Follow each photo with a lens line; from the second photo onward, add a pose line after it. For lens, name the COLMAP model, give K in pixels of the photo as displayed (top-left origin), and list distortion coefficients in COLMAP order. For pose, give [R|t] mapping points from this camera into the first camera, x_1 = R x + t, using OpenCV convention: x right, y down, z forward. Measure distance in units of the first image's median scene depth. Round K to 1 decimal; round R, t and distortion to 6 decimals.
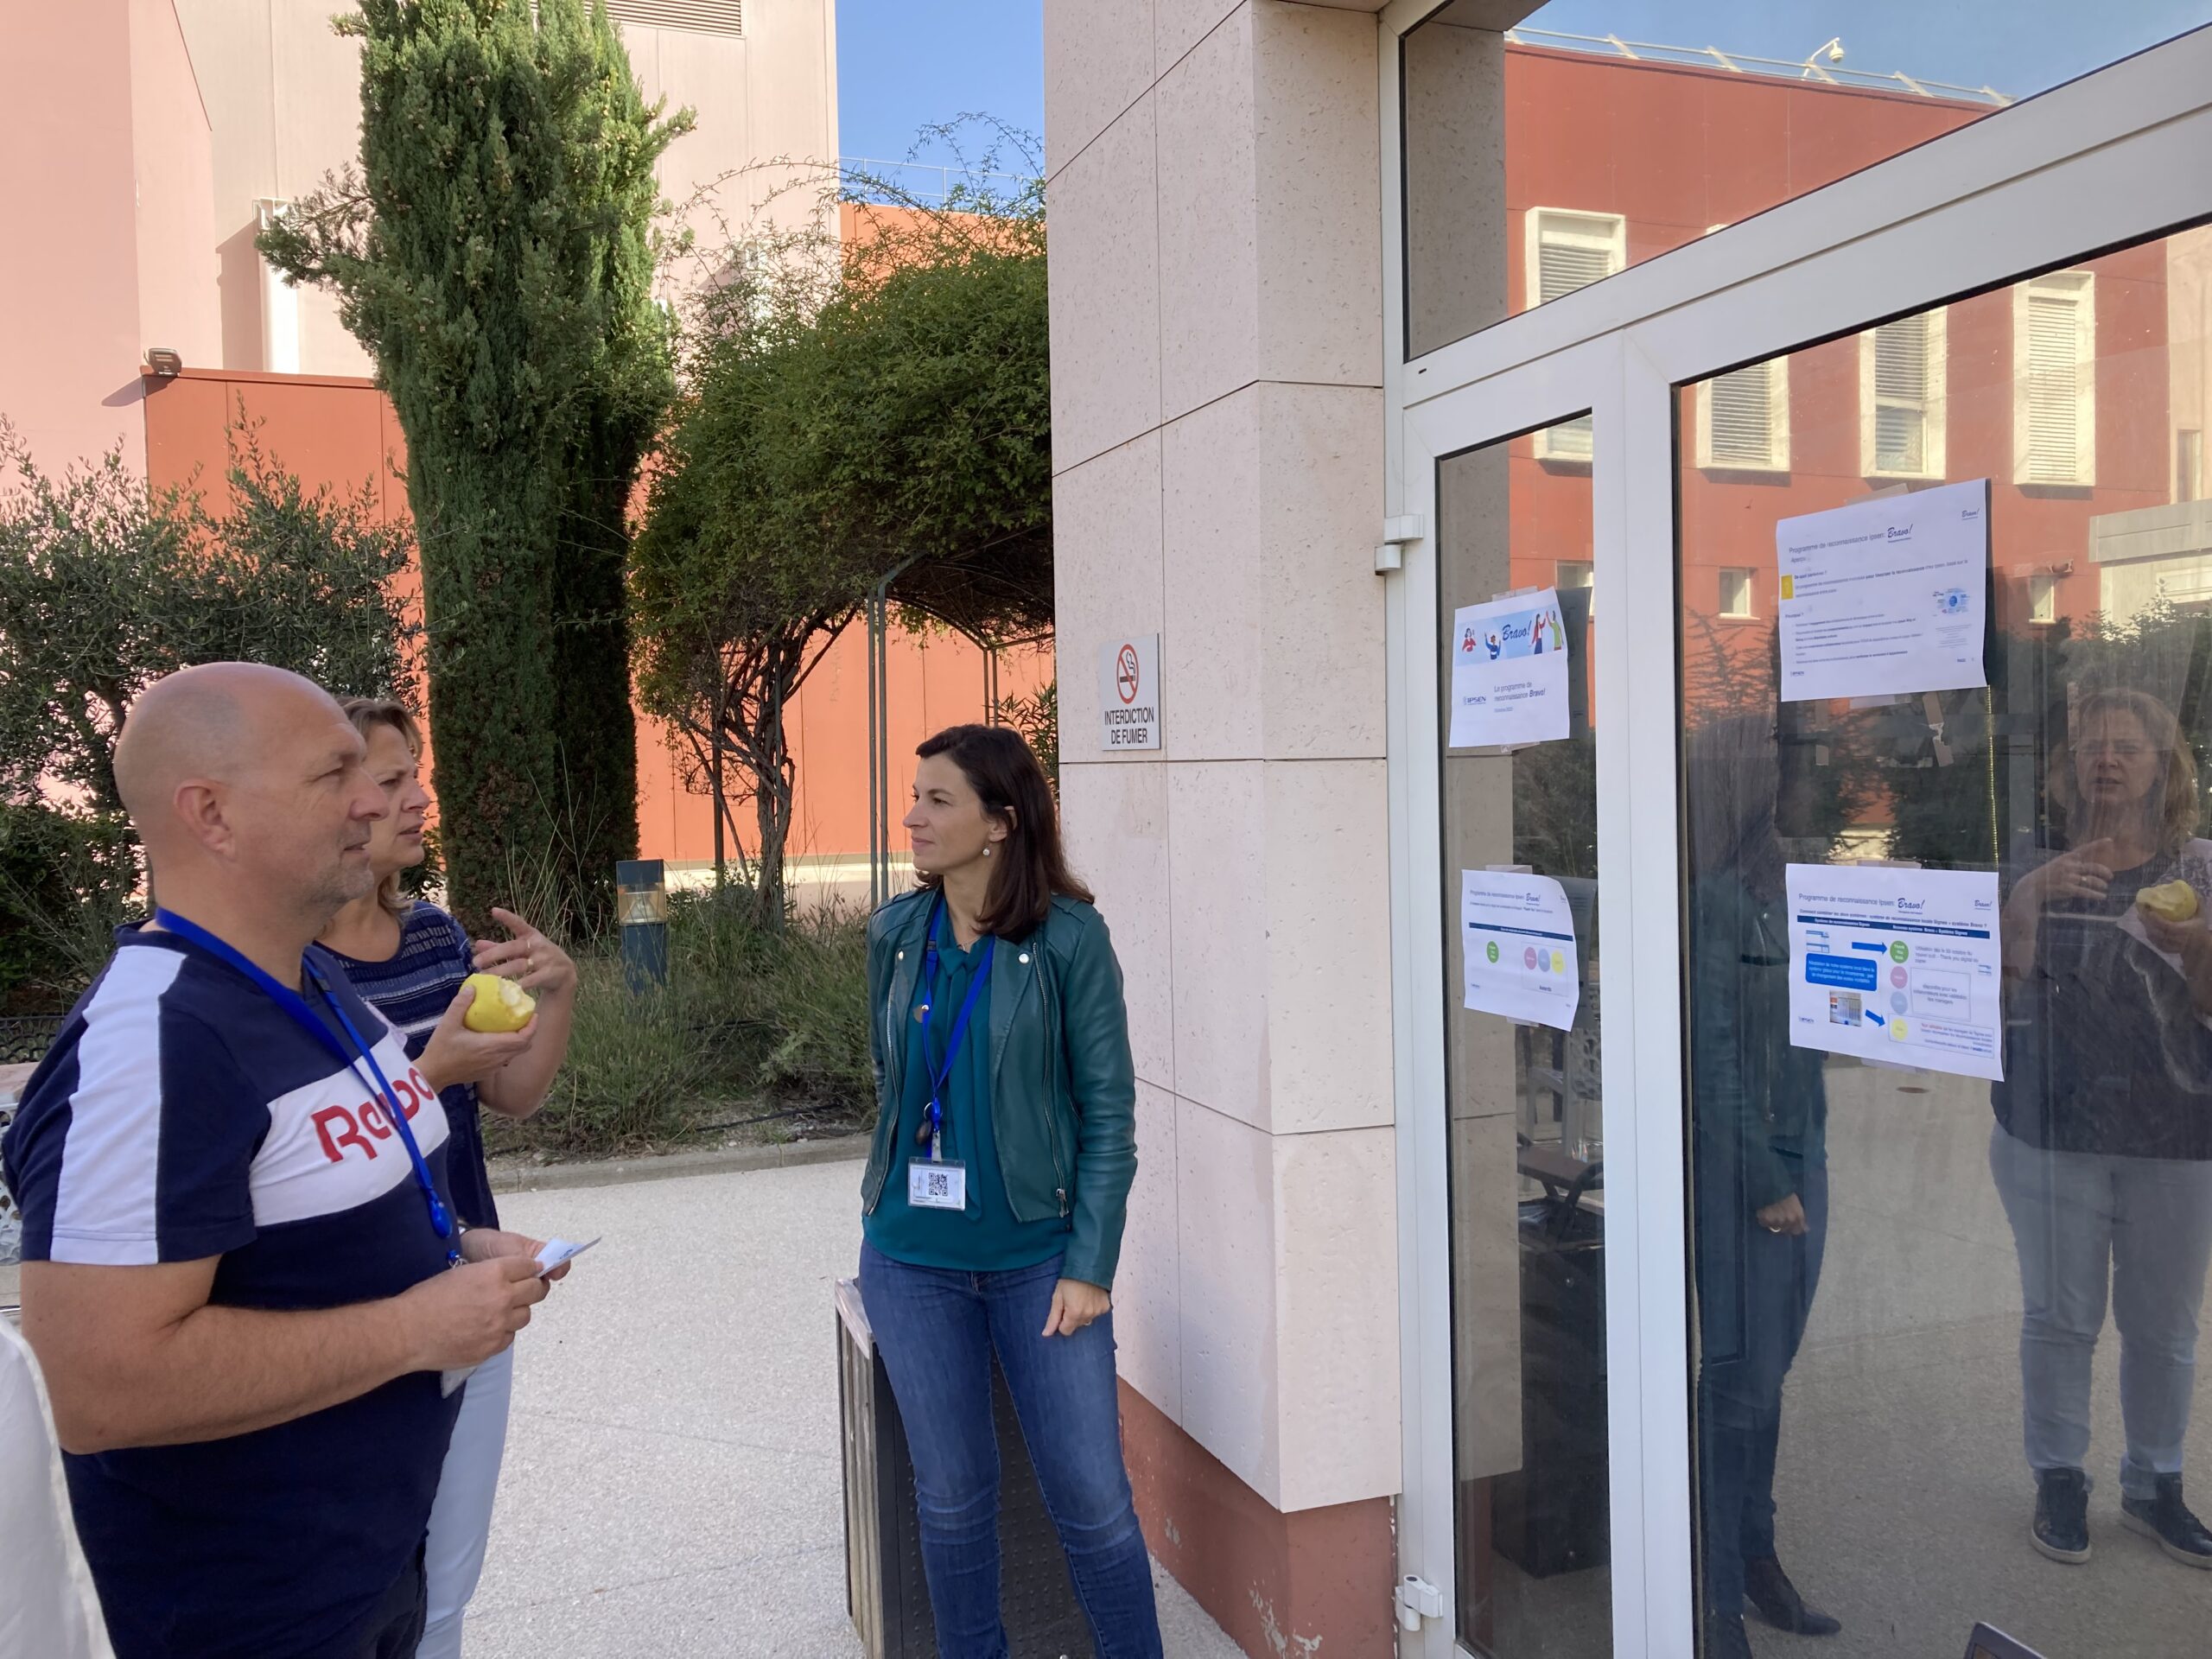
lens RADIAL K [[1811.5, 0, 1093.9], [0, 1811.5, 778.4], [0, 0, 1]] dist [0.045782, -0.048287]
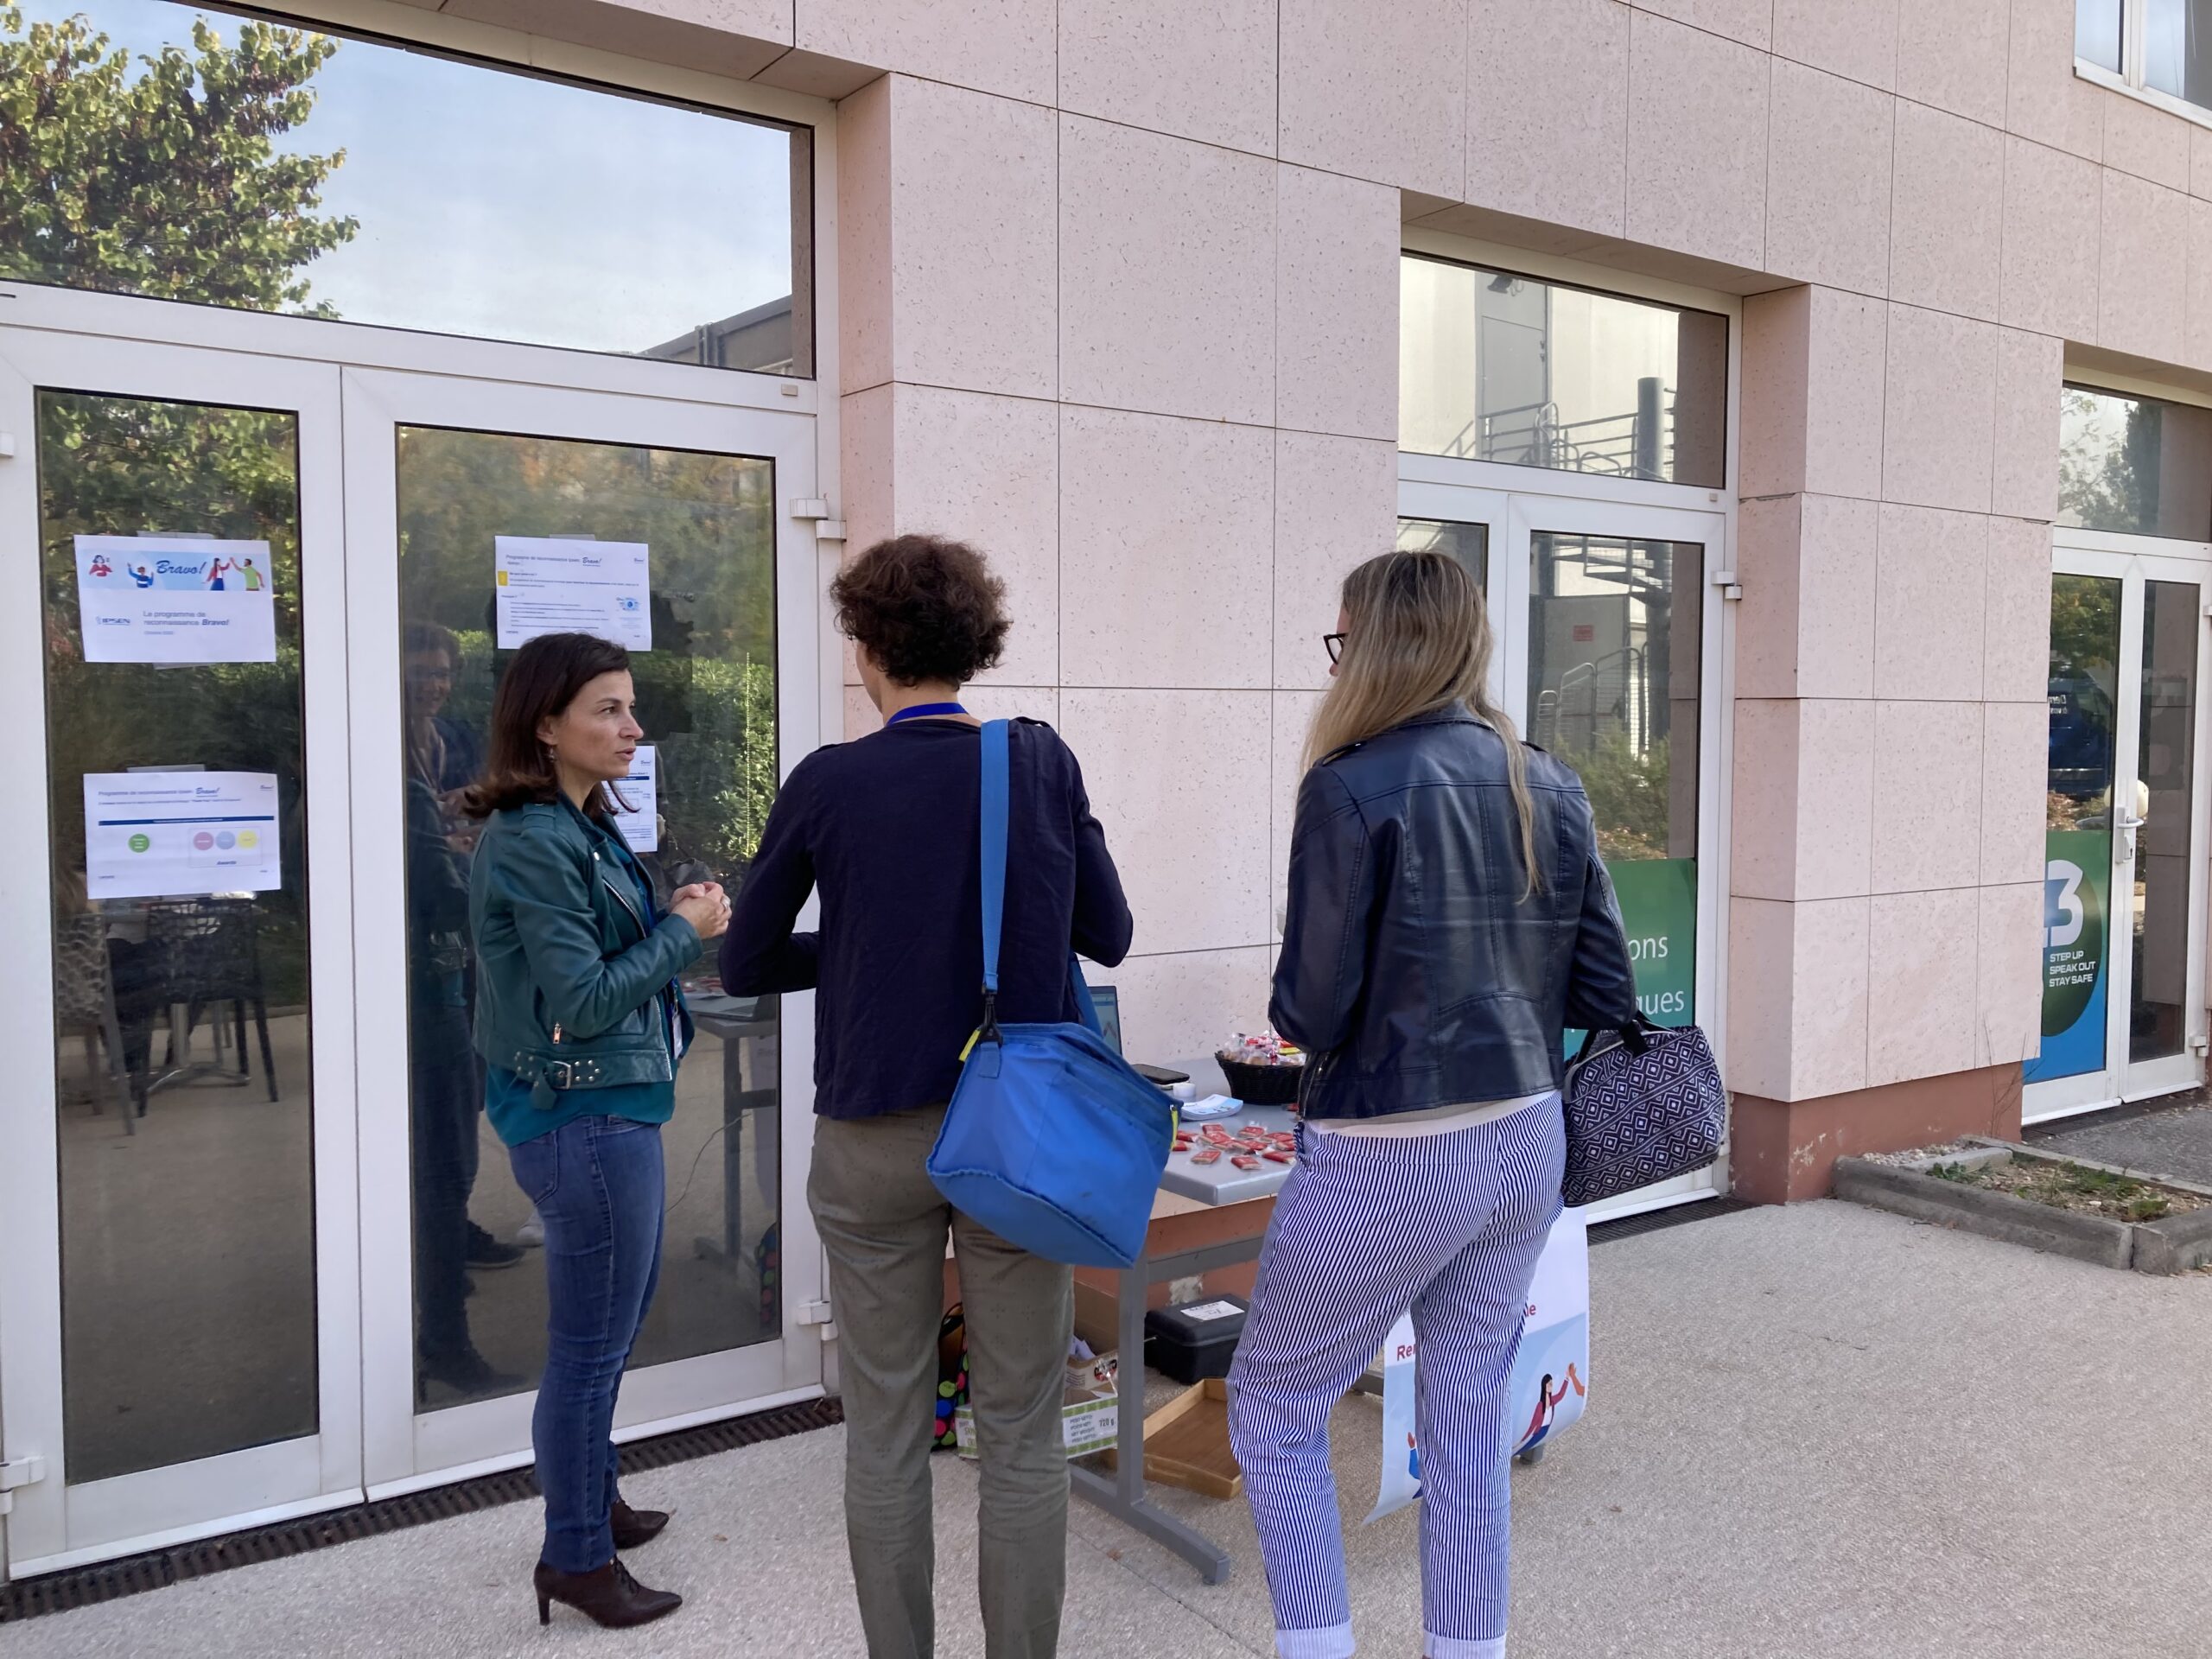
lens RADIAL K [[1811.5, 0, 1098.2], [0, 1811.5, 815.8], [0, 0, 1]] dist [0.045782, -0.048287]
pose [[-0.249300, -0.038674, 0.967654, -0.641006], [0.003122, 0.999165, 0.040738, 0.020342], [-0.968421, 0.013177, -0.248971, 0.428171]]
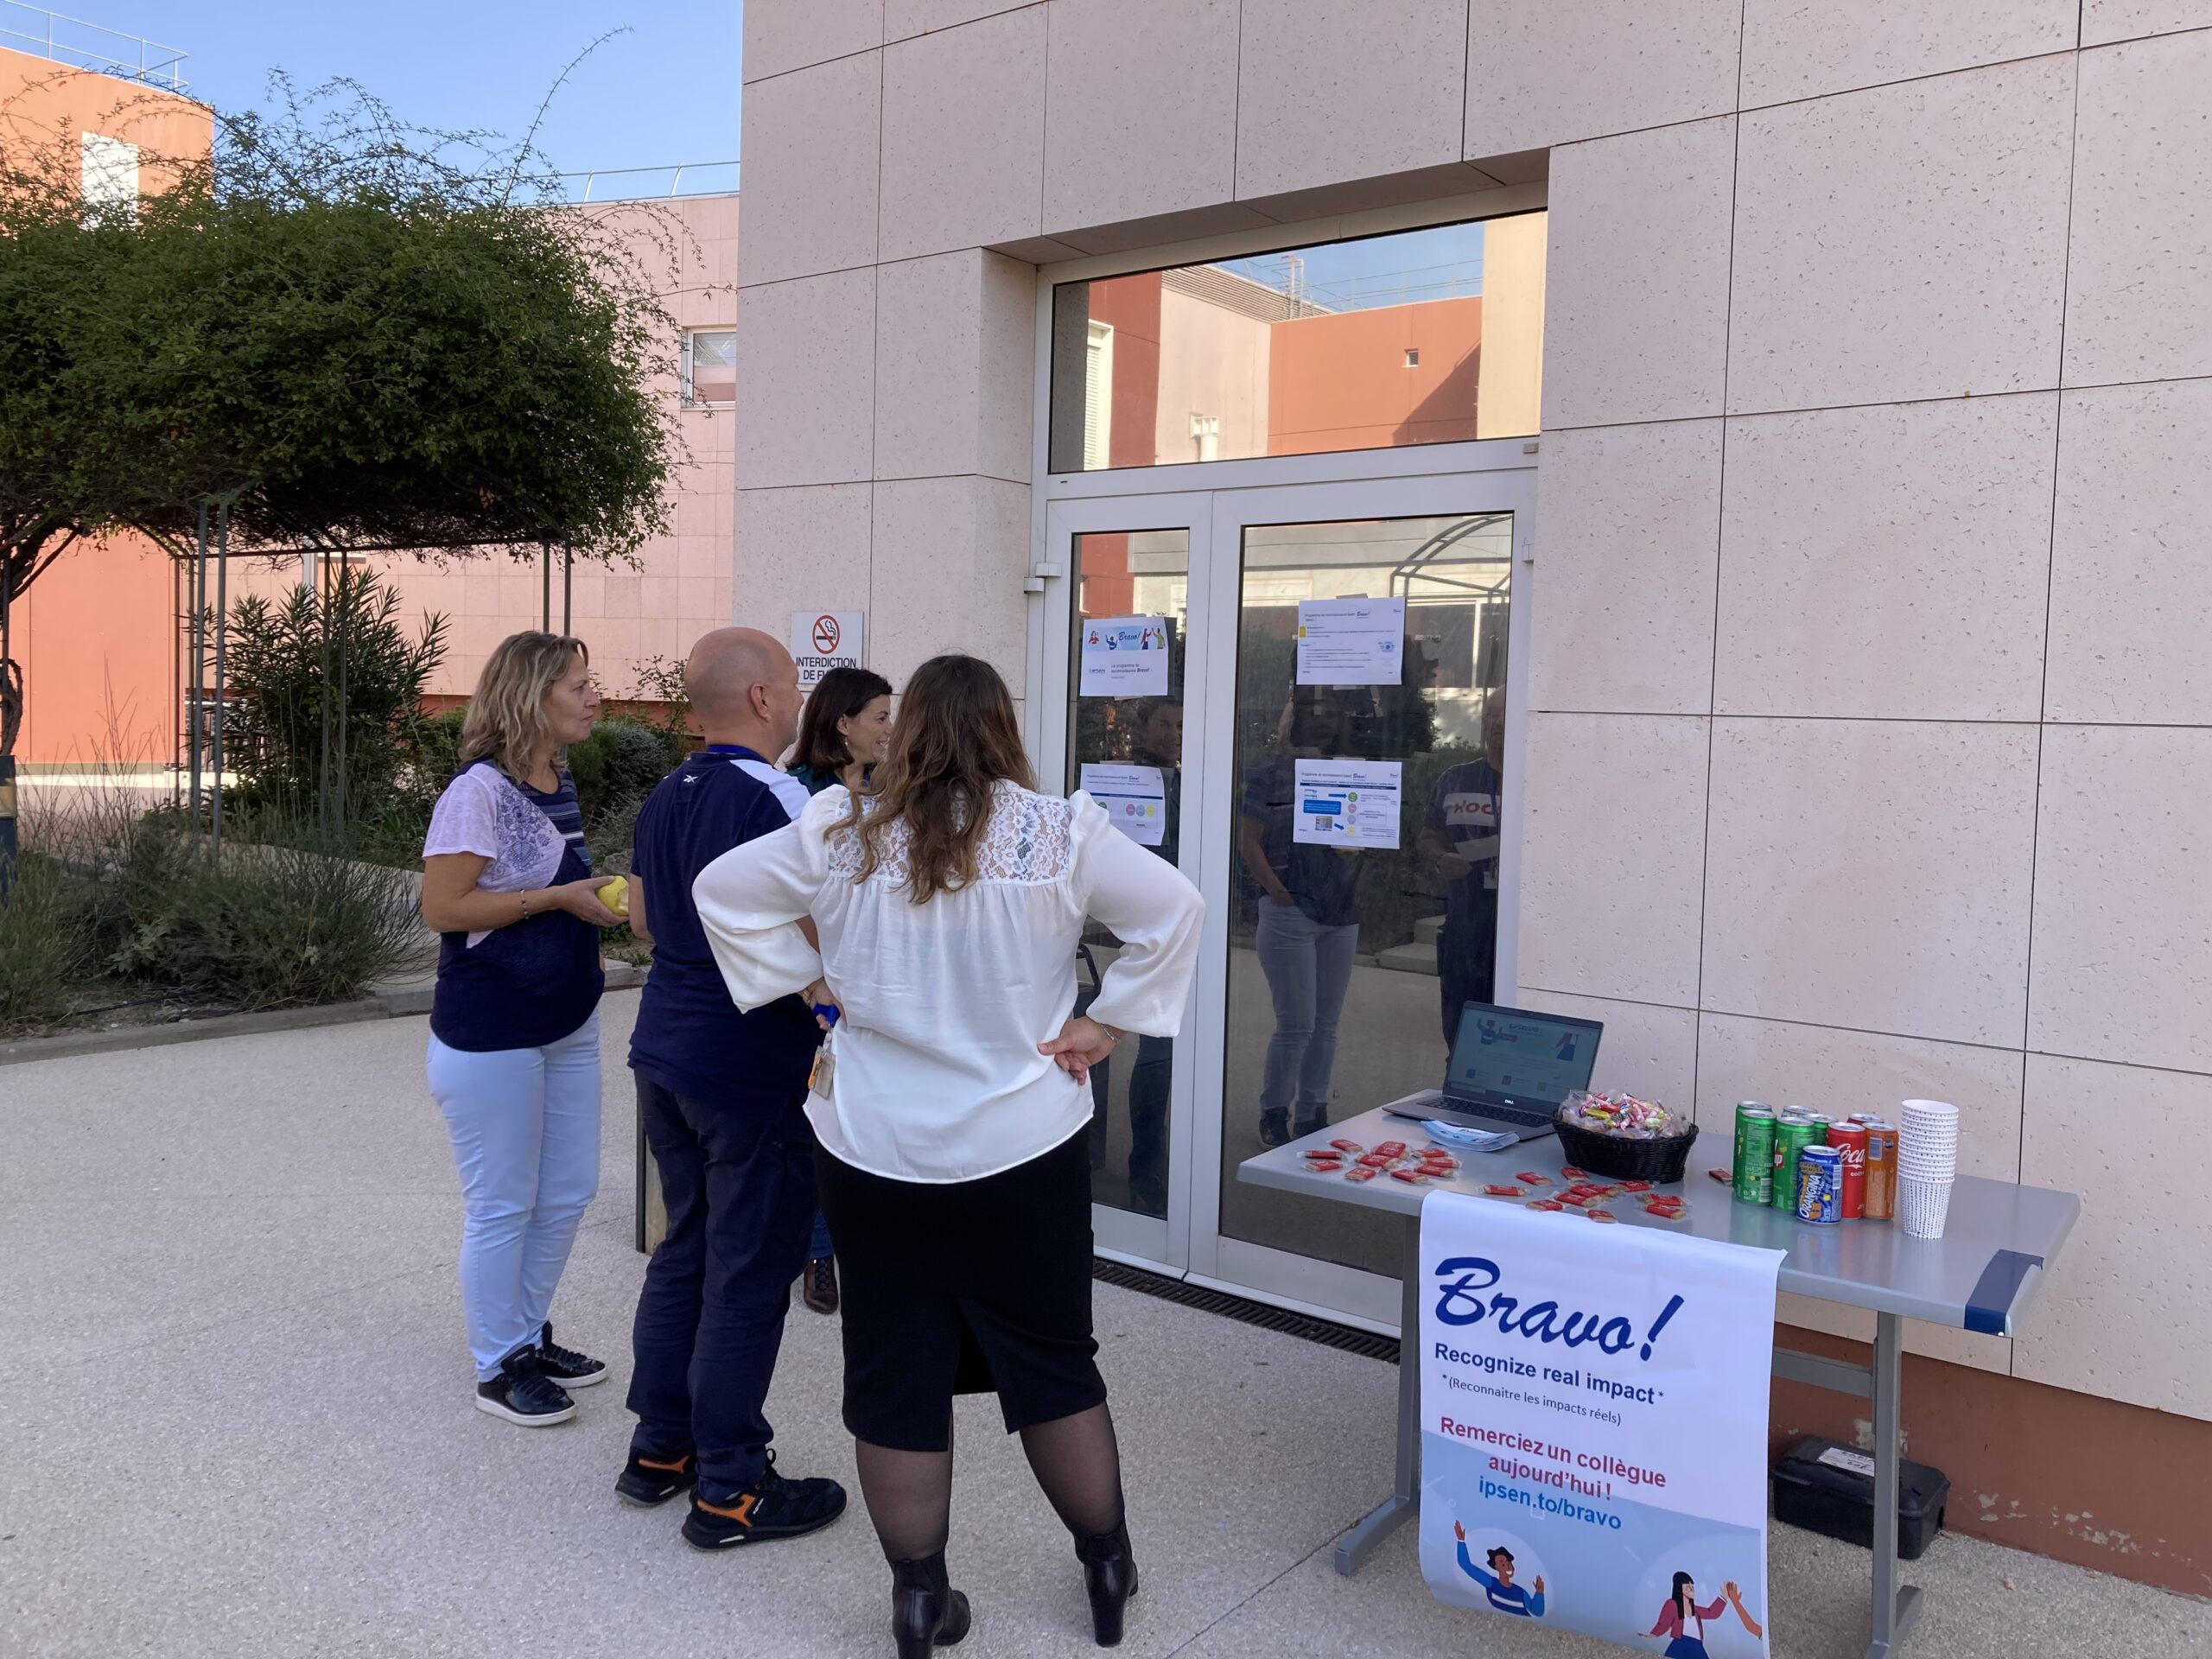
lens RADIAL K [[1811.5, 0, 1119.0], [0, 1811.5, 792.3], [0, 0, 1]] dist [0.045782, -0.048287]
pose [[0.847281, 0.019829, 0.530775, -0.451962], [-0.042037, 0.998672, 0.029795, 0.014732], [-0.529479, -0.047557, 0.846989, -0.343182]]
